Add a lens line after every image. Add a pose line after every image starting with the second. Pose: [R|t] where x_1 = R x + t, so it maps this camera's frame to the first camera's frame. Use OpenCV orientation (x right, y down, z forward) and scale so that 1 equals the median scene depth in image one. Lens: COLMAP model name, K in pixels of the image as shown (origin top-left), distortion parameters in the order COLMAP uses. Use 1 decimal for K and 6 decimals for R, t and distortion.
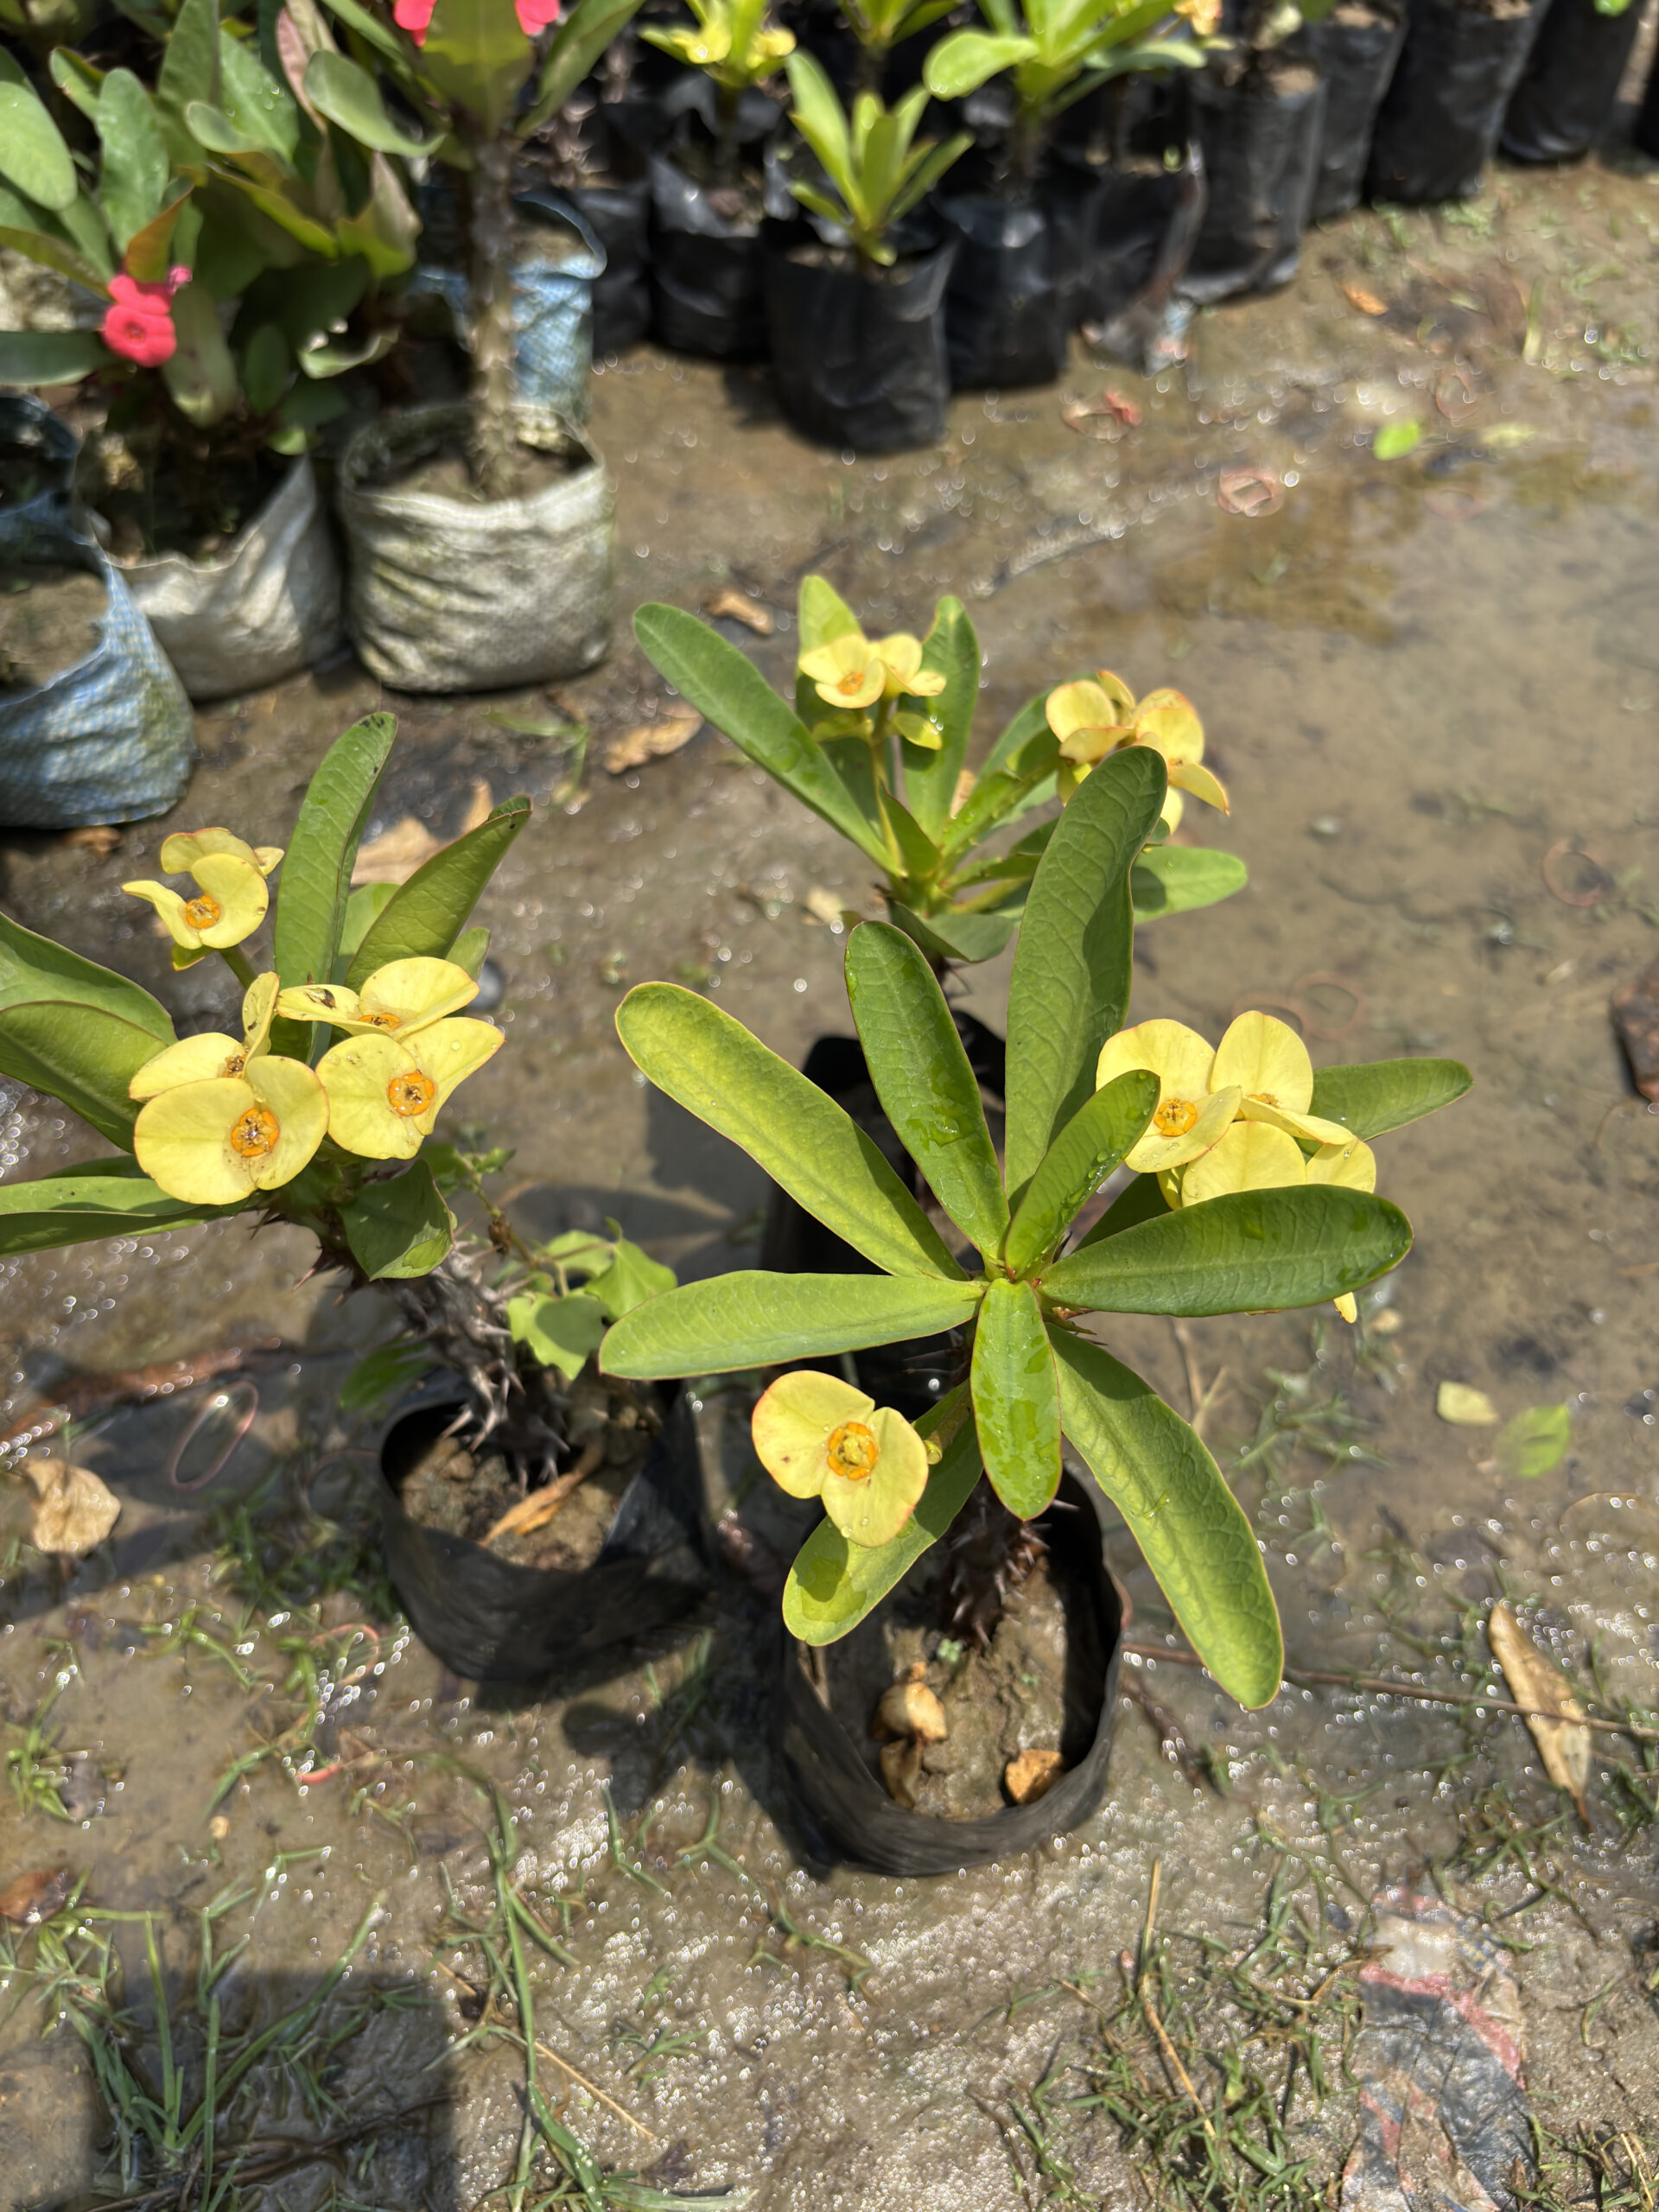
lens RADIAL K [[1764.7, 0, 786.5], [0, 1764.7, 1109.0], [0, 0, 1]] dist [0.019768, -0.052141]
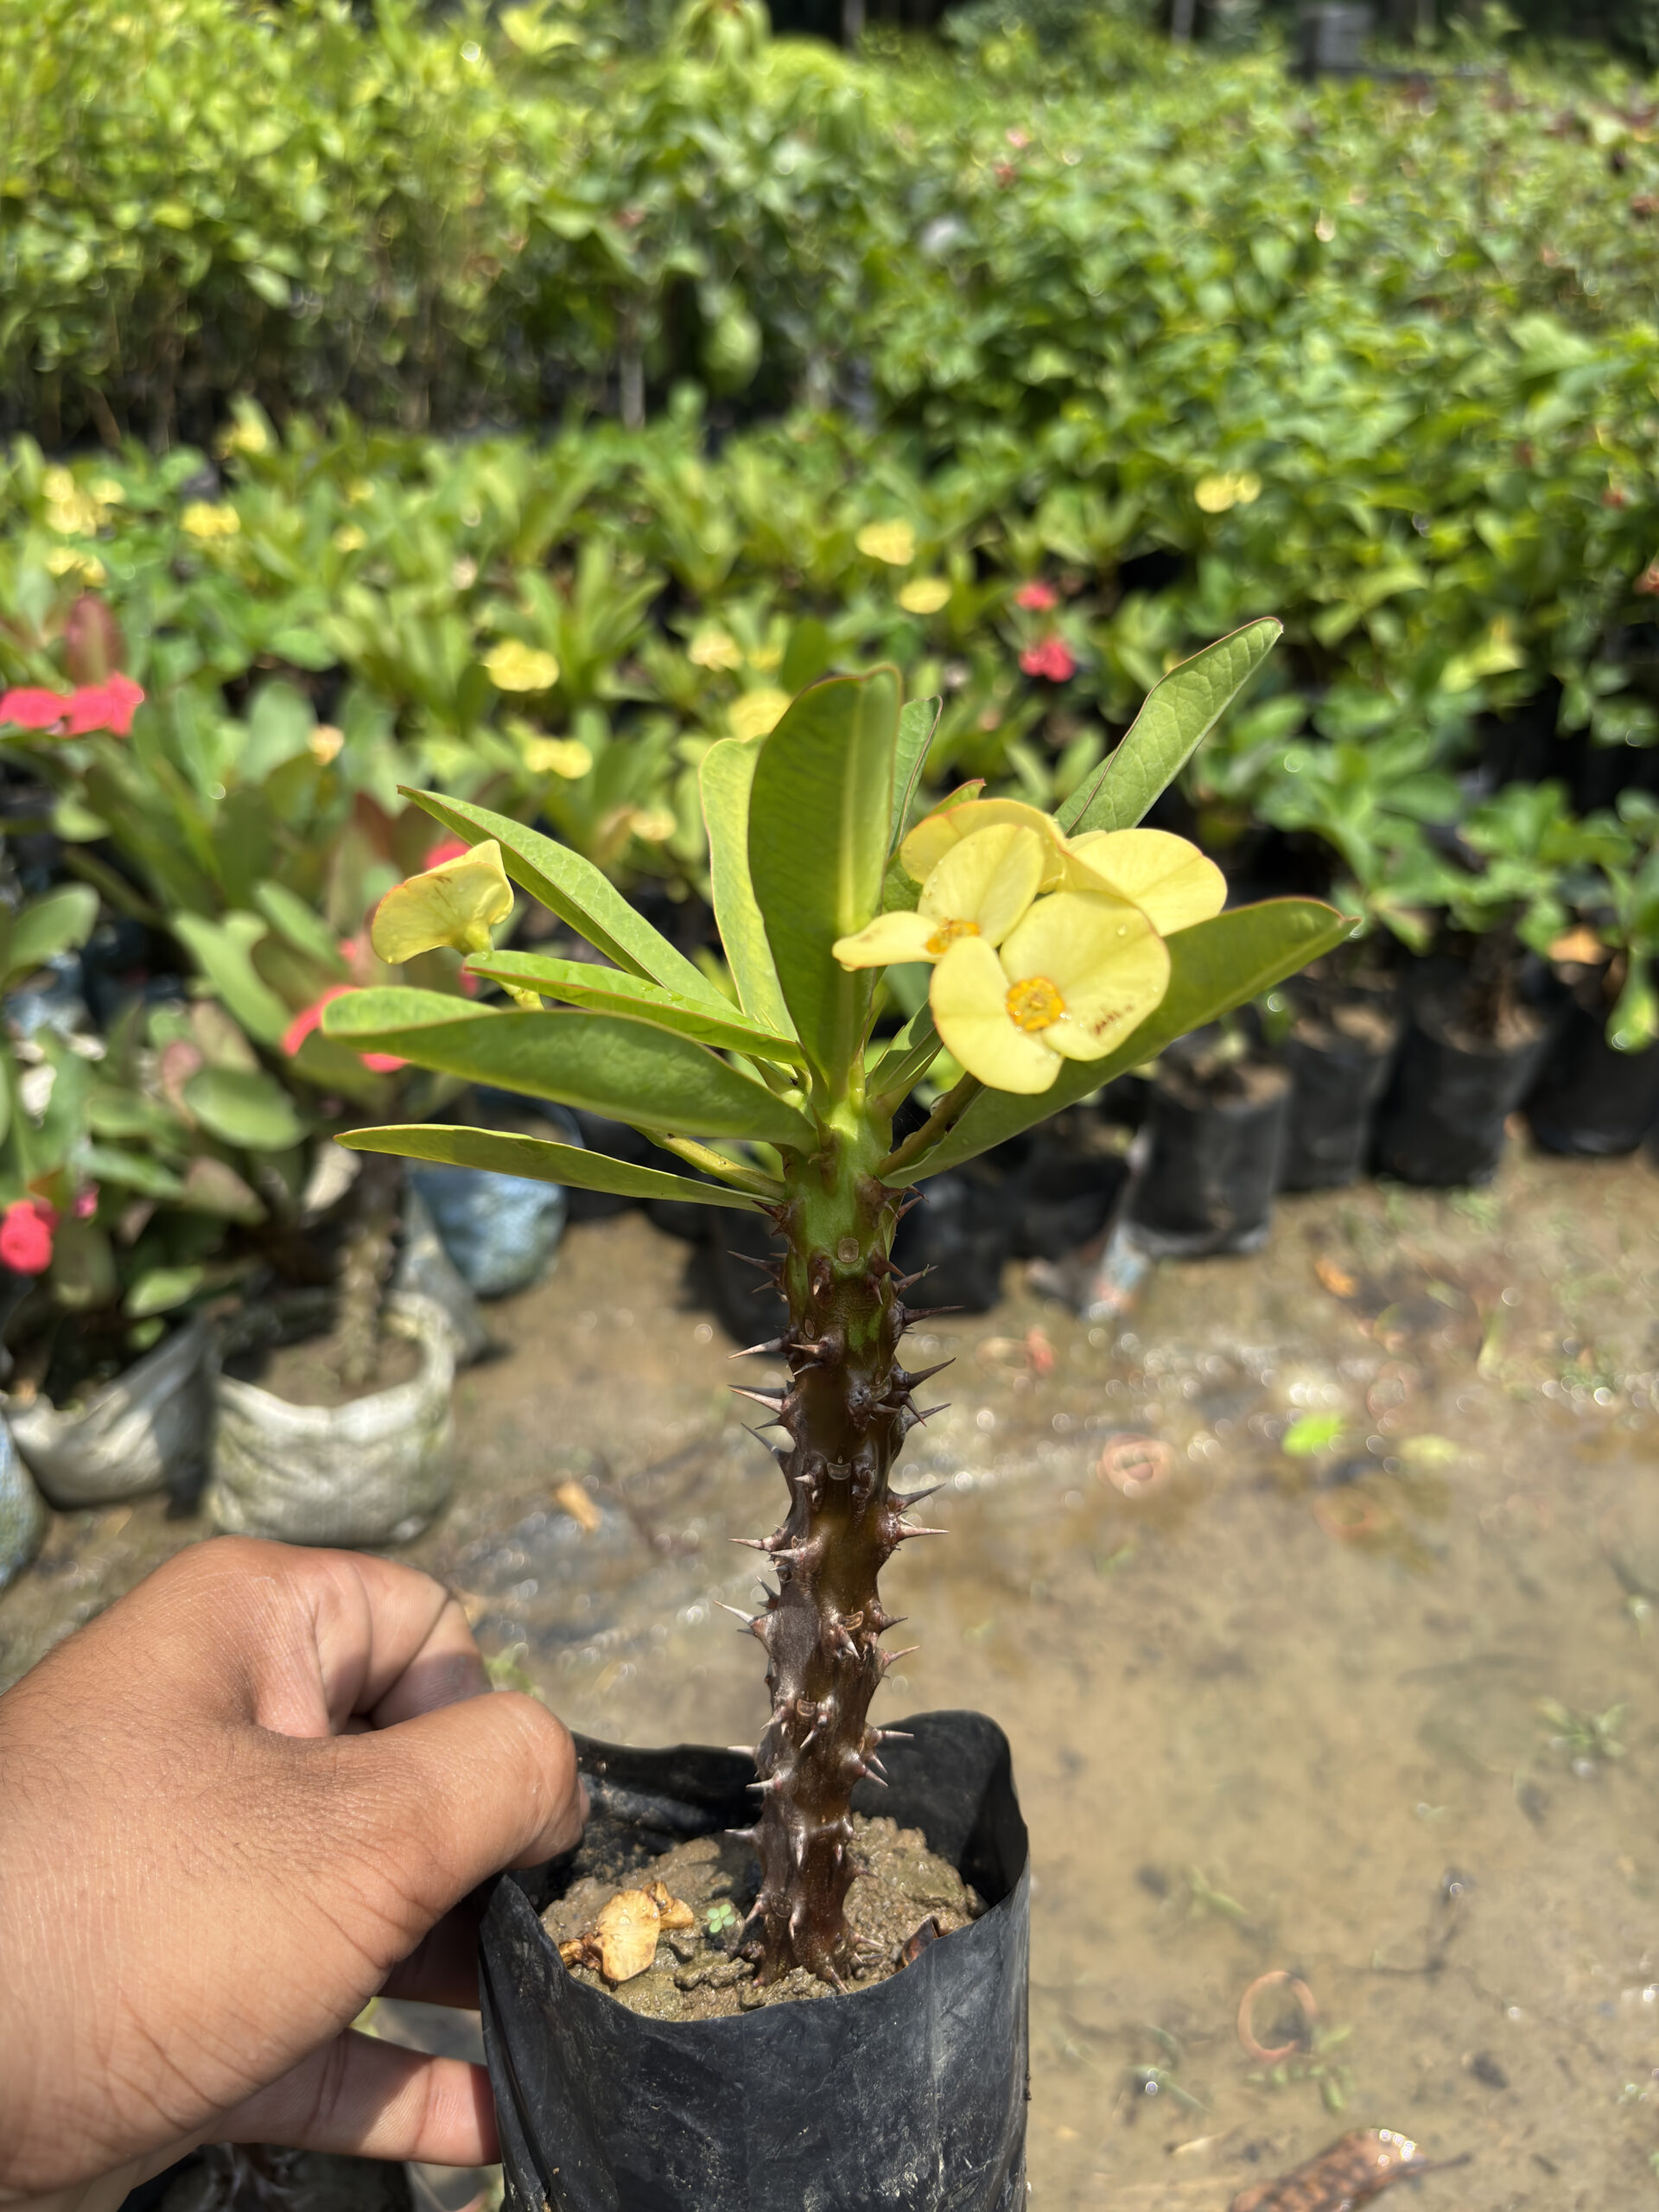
lens RADIAL K [[1764.7, 0, 786.5], [0, 1764.7, 1109.0], [0, 0, 1]] dist [0.019768, -0.052141]
pose [[0.959731, 0.160836, -0.230322, 0.271385], [-0.225635, 0.929754, -0.290942, -0.198694], [0.167349, 0.331195, 0.928604, -0.045166]]
